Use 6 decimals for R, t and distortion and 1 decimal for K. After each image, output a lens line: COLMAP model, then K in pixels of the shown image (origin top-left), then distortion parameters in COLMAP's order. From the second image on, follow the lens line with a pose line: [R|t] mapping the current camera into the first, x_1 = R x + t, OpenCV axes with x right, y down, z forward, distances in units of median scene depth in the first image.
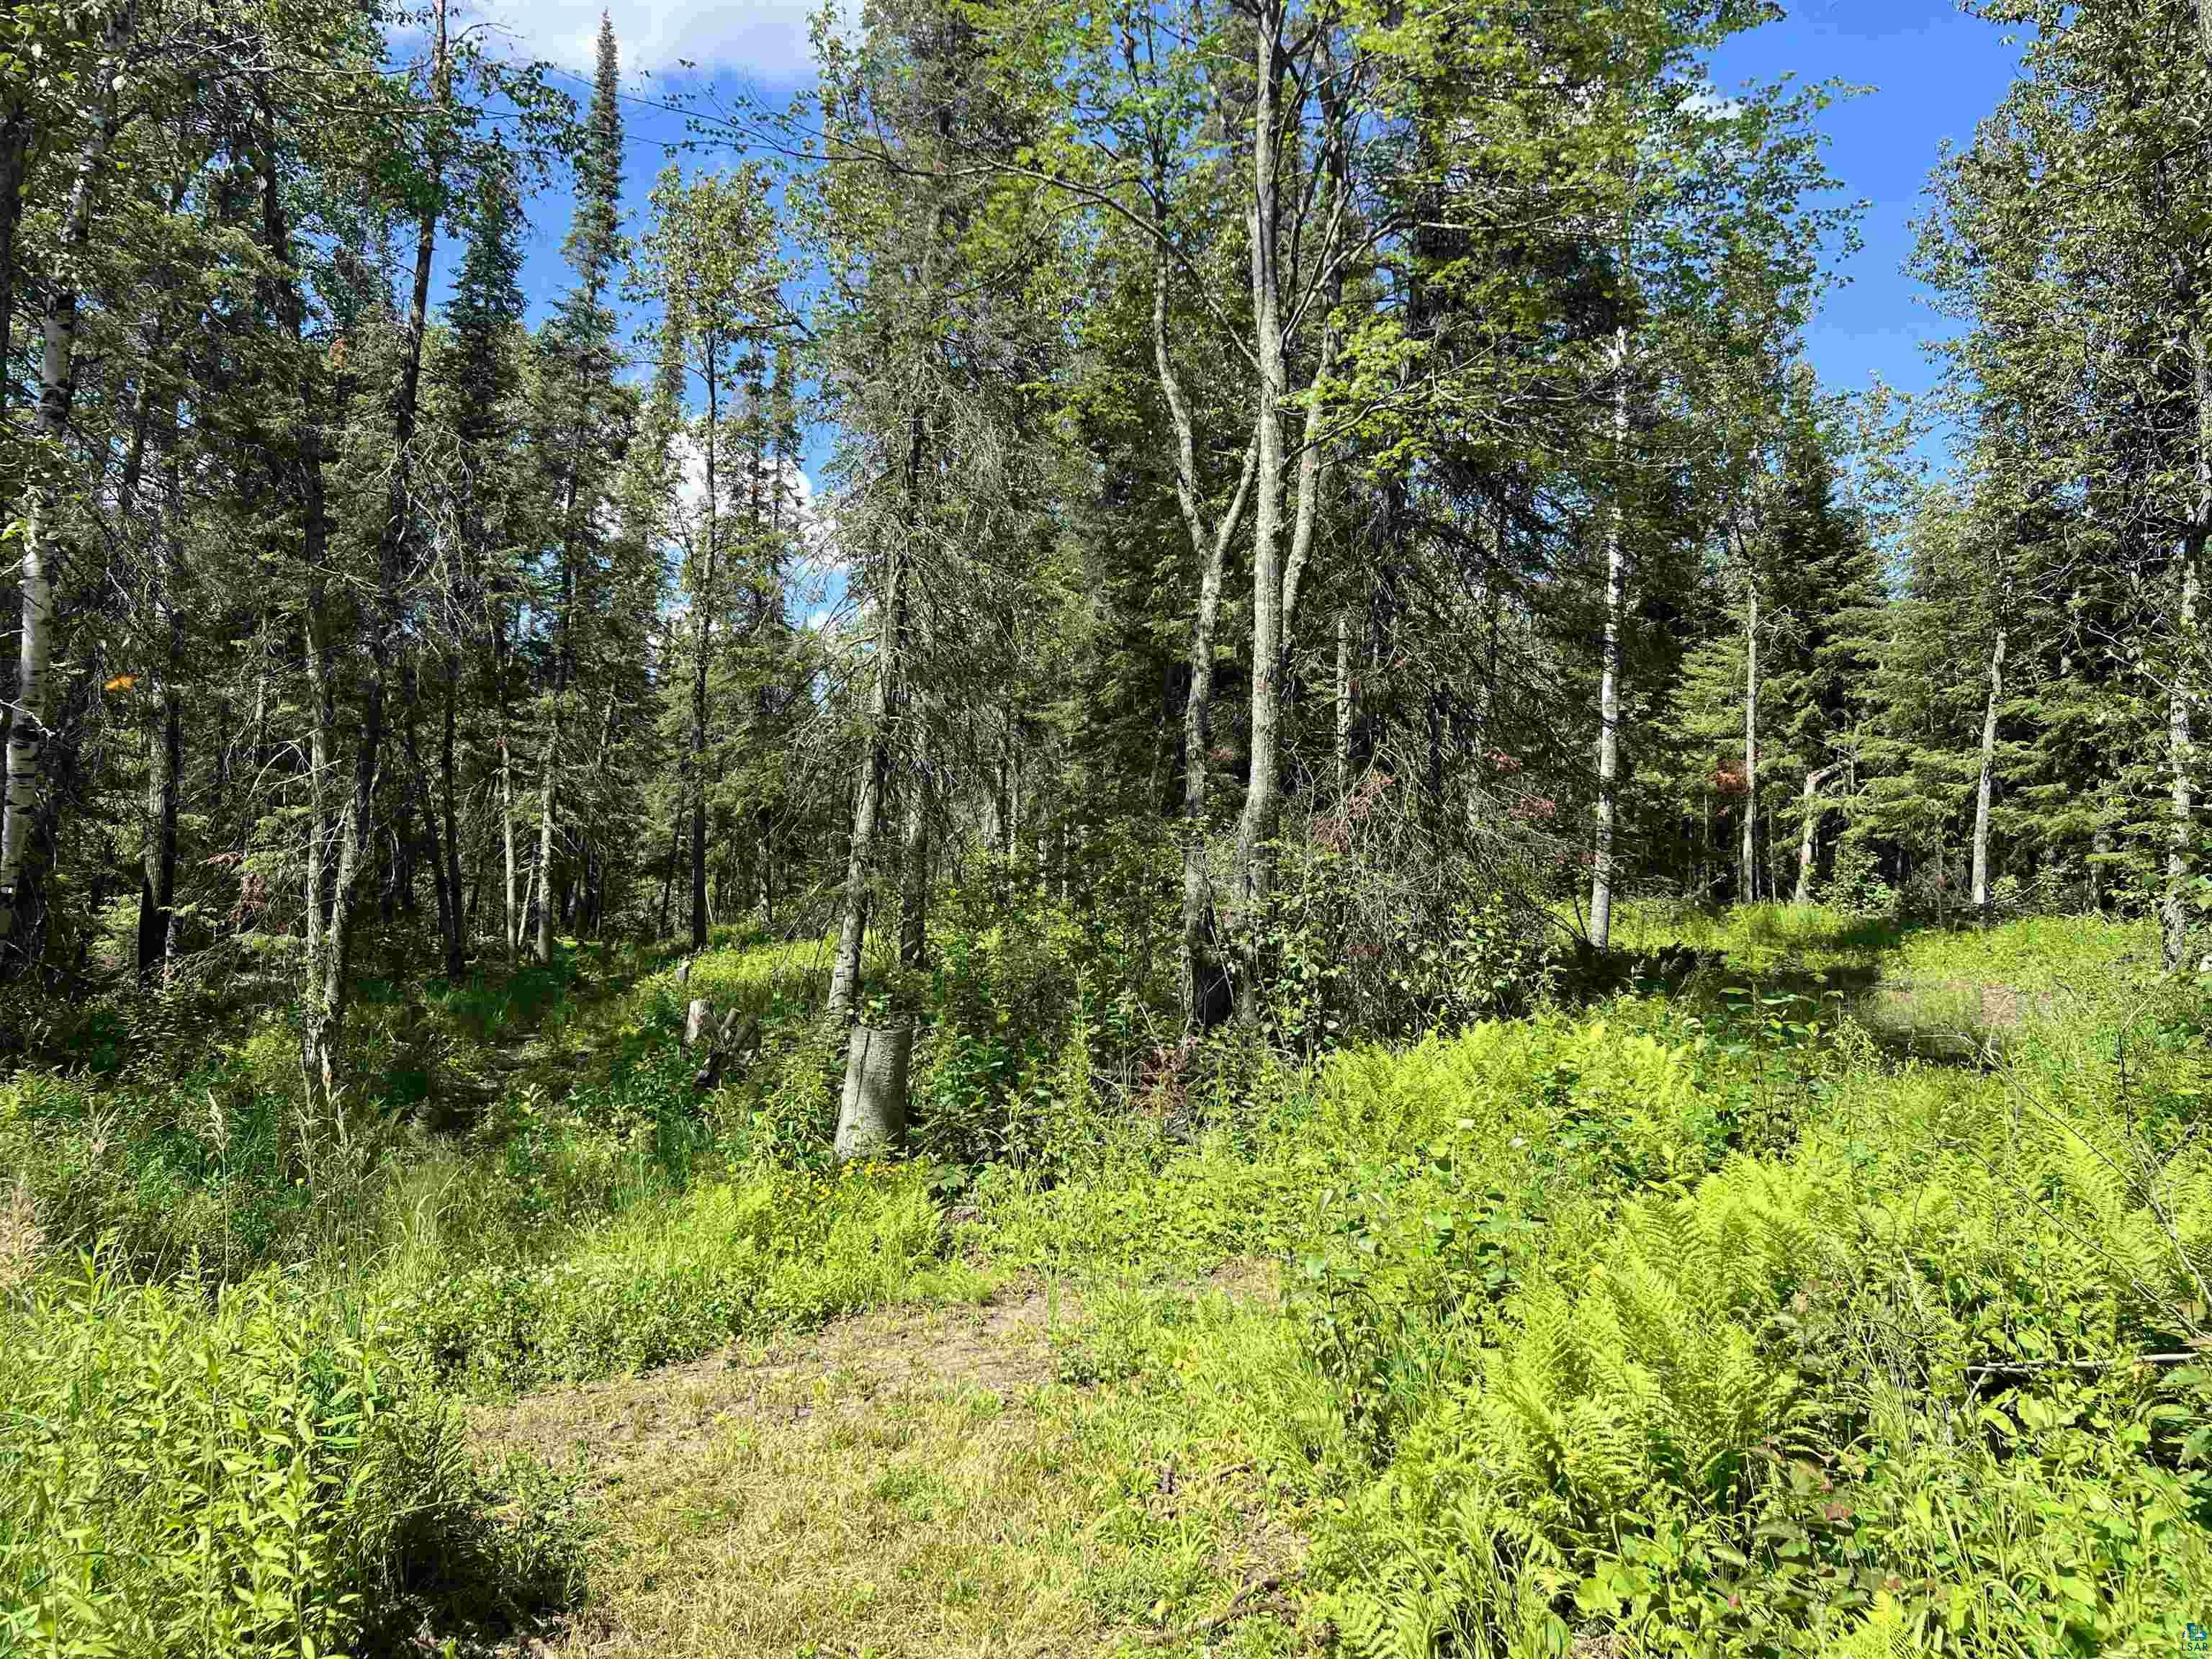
lens RADIAL K [[1734.2, 0, 1094.7], [0, 1734.2, 794.6], [0, 0, 1]] dist [0.126399, -0.208171]
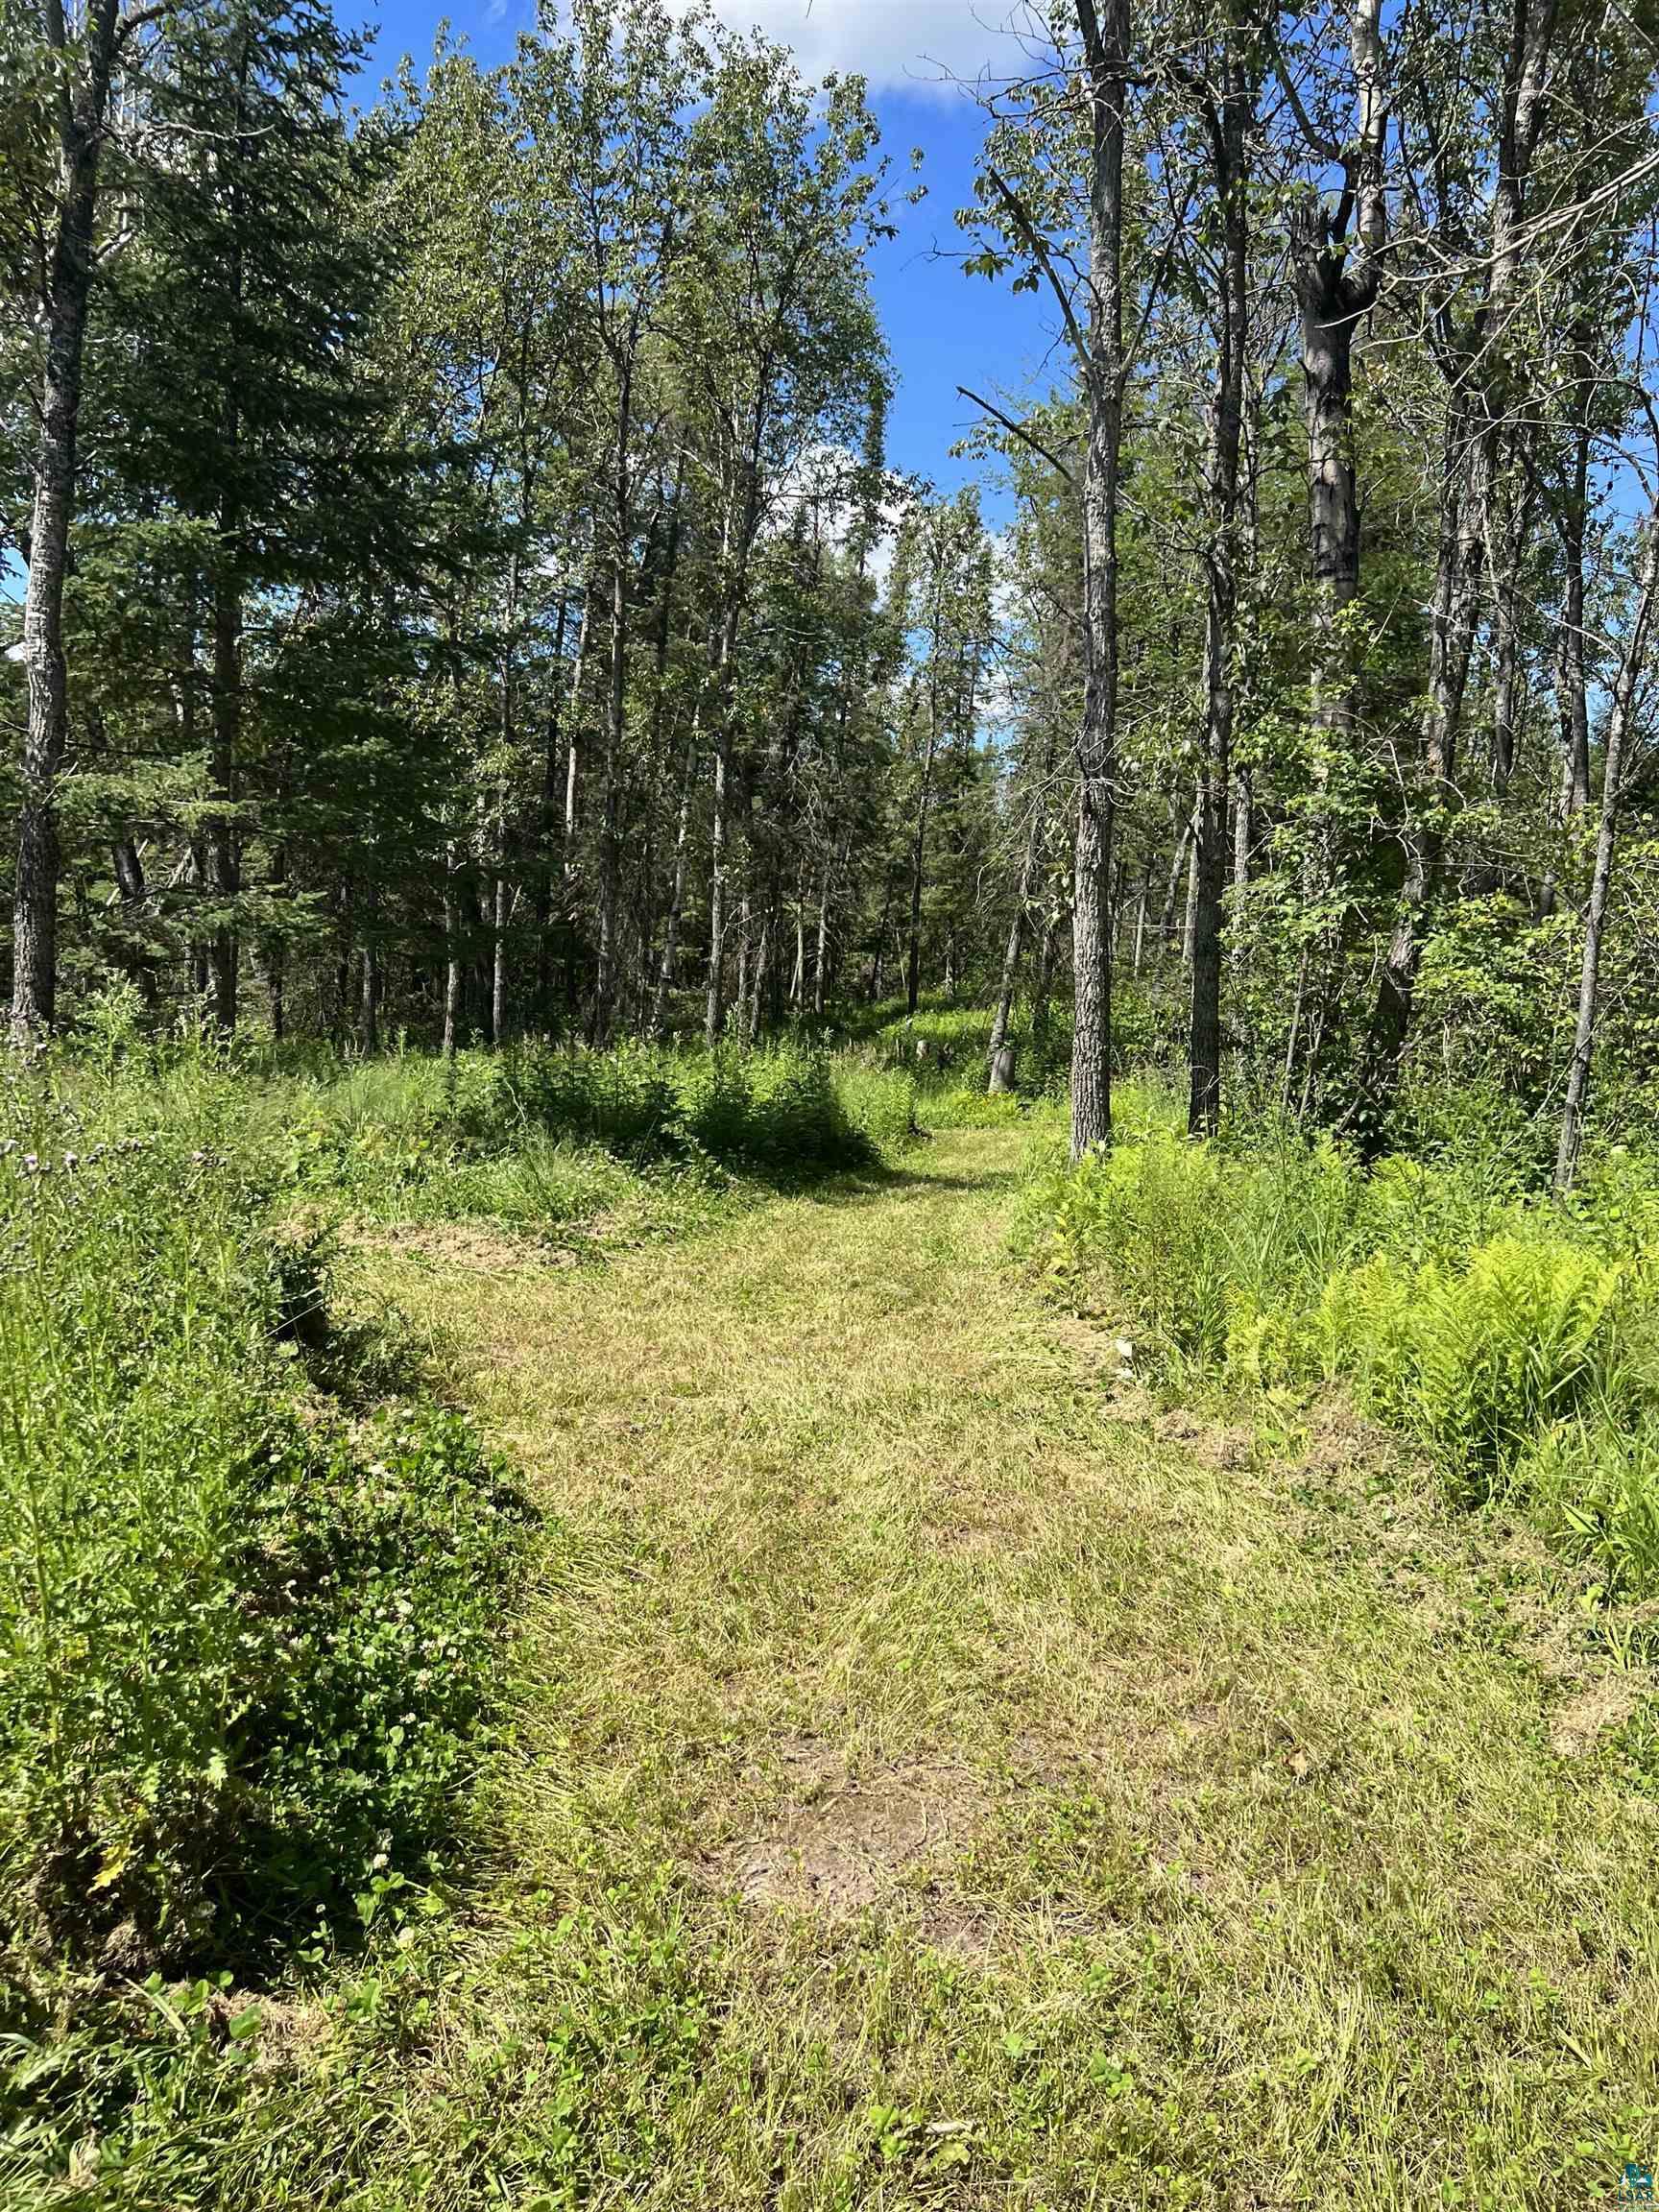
lens RADIAL K [[1734.2, 0, 829.5], [0, 1734.2, 1106.0], [0, 0, 1]] dist [0.126399, -0.208171]
pose [[0.968171, 0.065688, -0.241516, 0.146700], [-0.030542, 0.988741, 0.146484, -0.091443], [0.248419, -0.134445, 0.959277, -0.910315]]
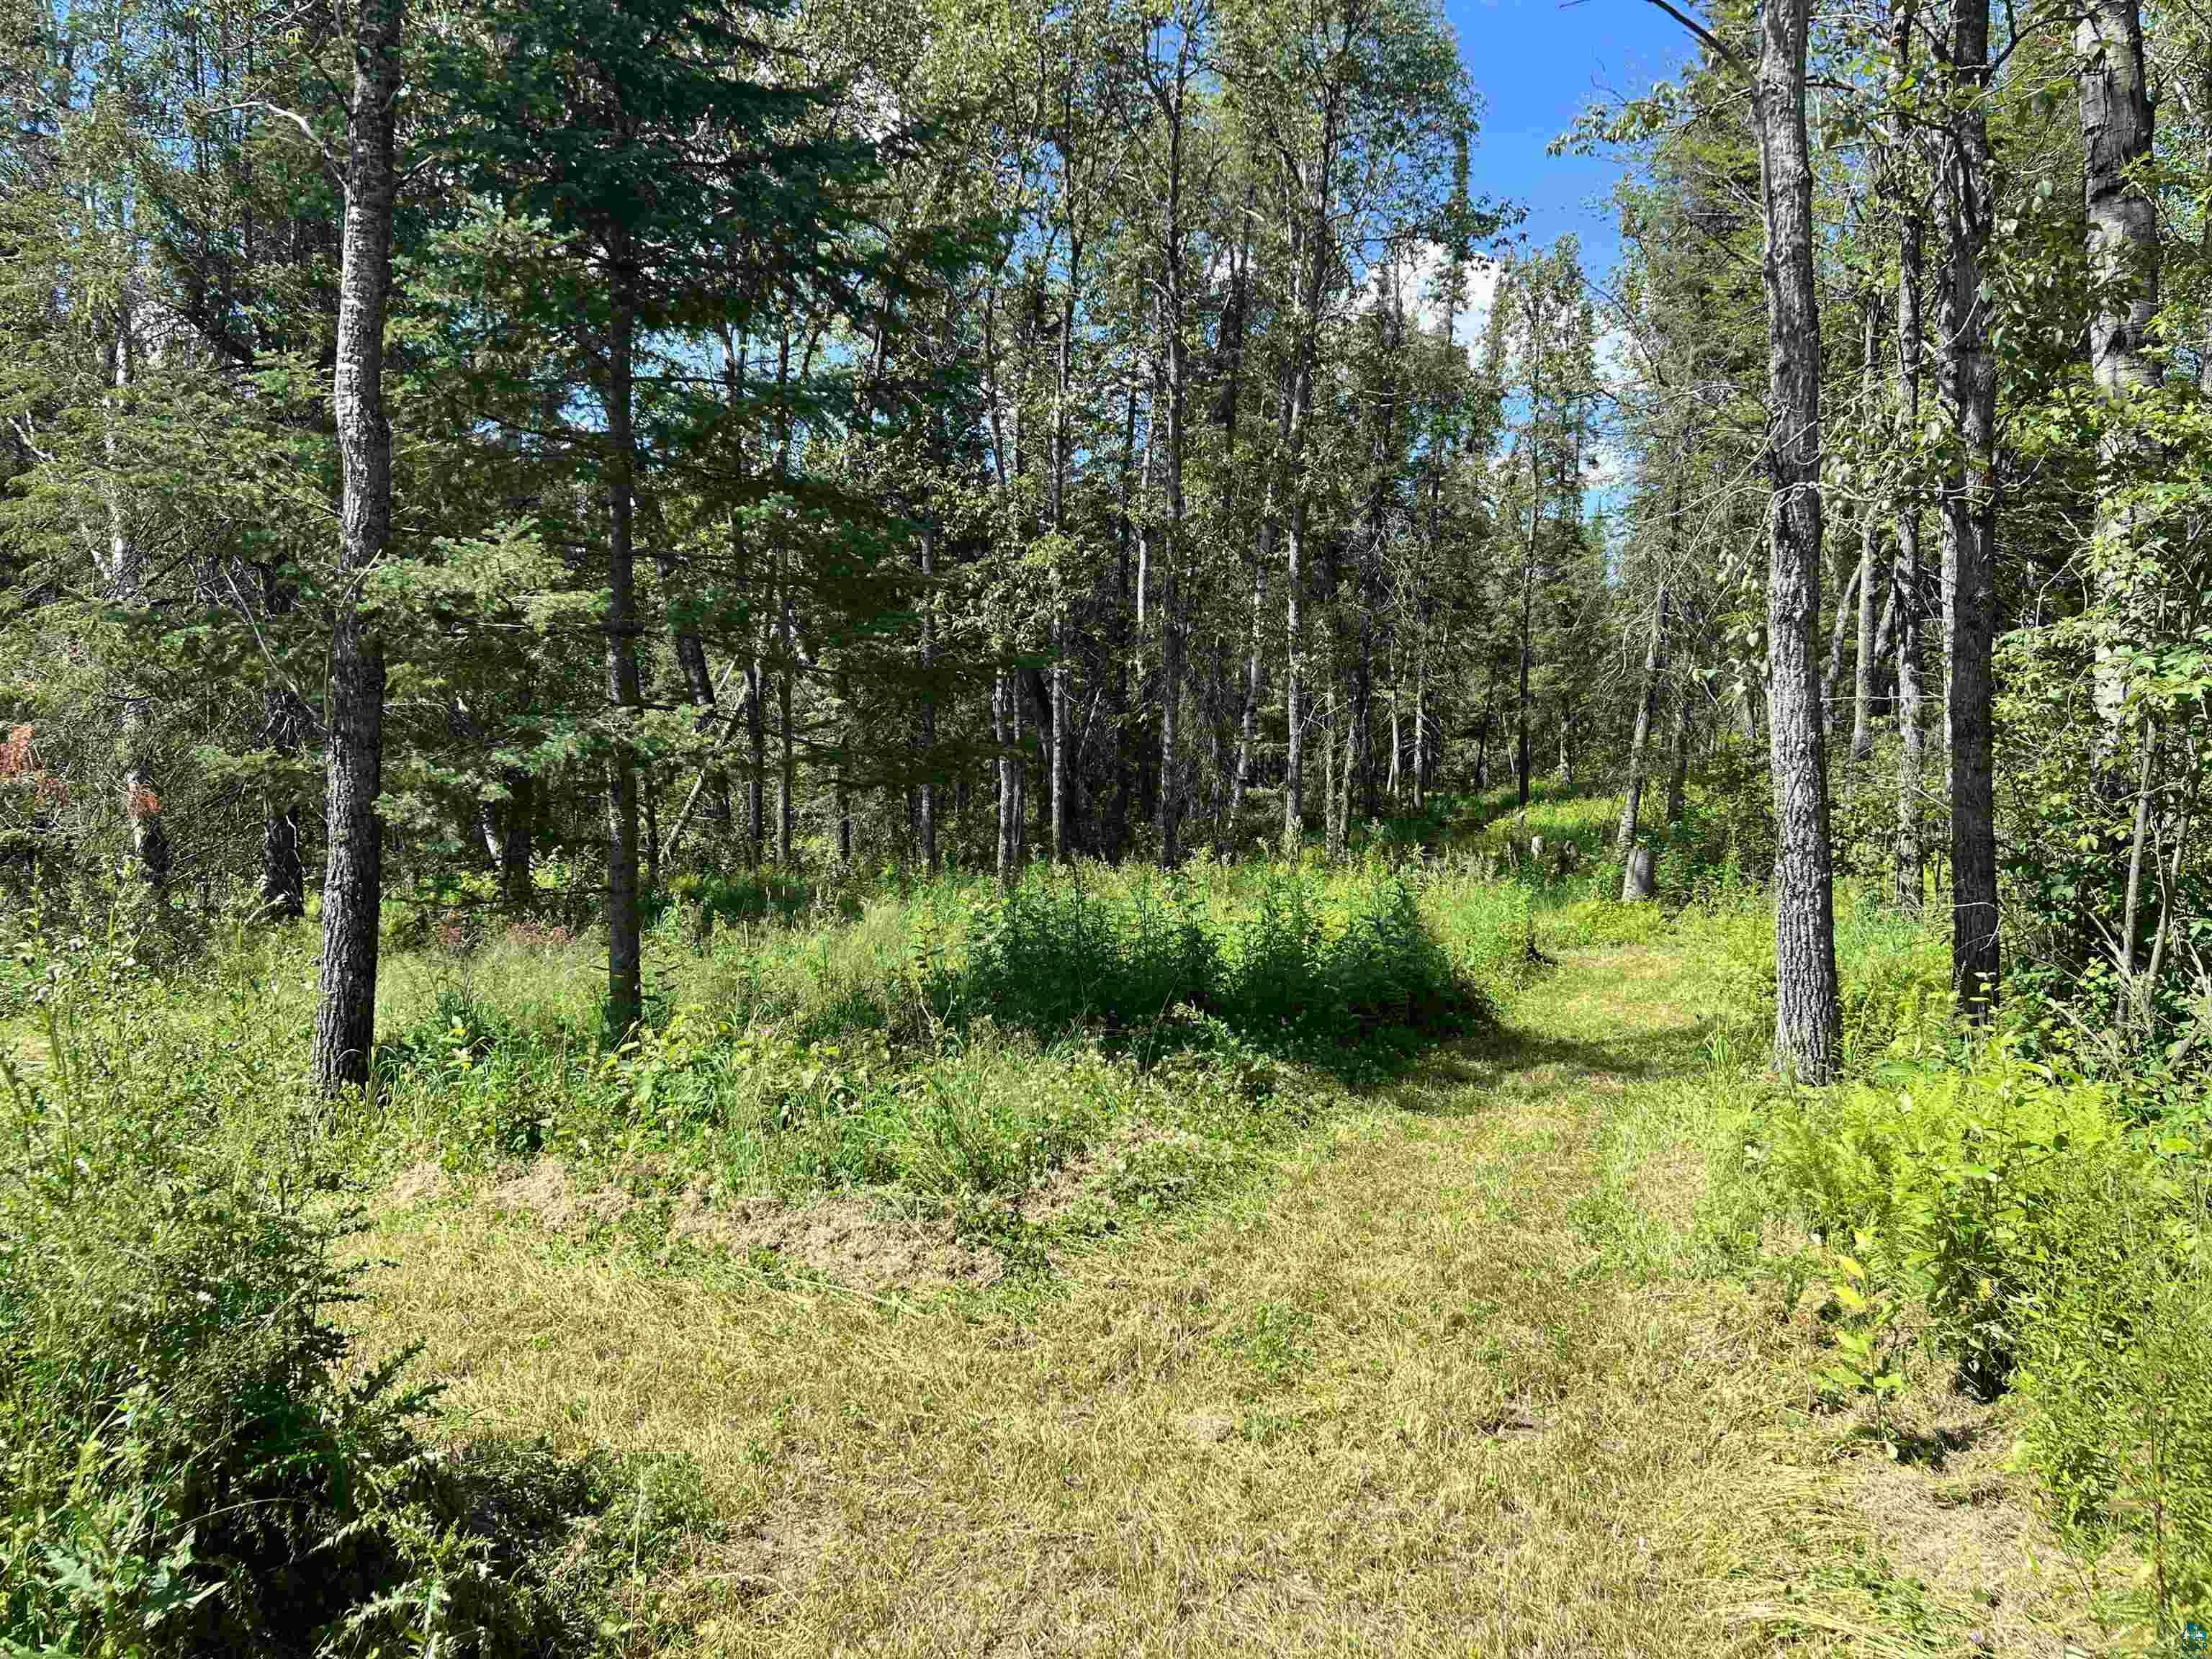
lens RADIAL K [[1734.2, 0, 1094.7], [0, 1734.2, 794.6], [0, 0, 1]] dist [0.126399, -0.208171]
pose [[0.904584, 0.016838, -0.425962, 0.113197], [0.022527, 0.995936, 0.087206, -0.085619], [0.425699, -0.088481, 0.900528, -0.754482]]
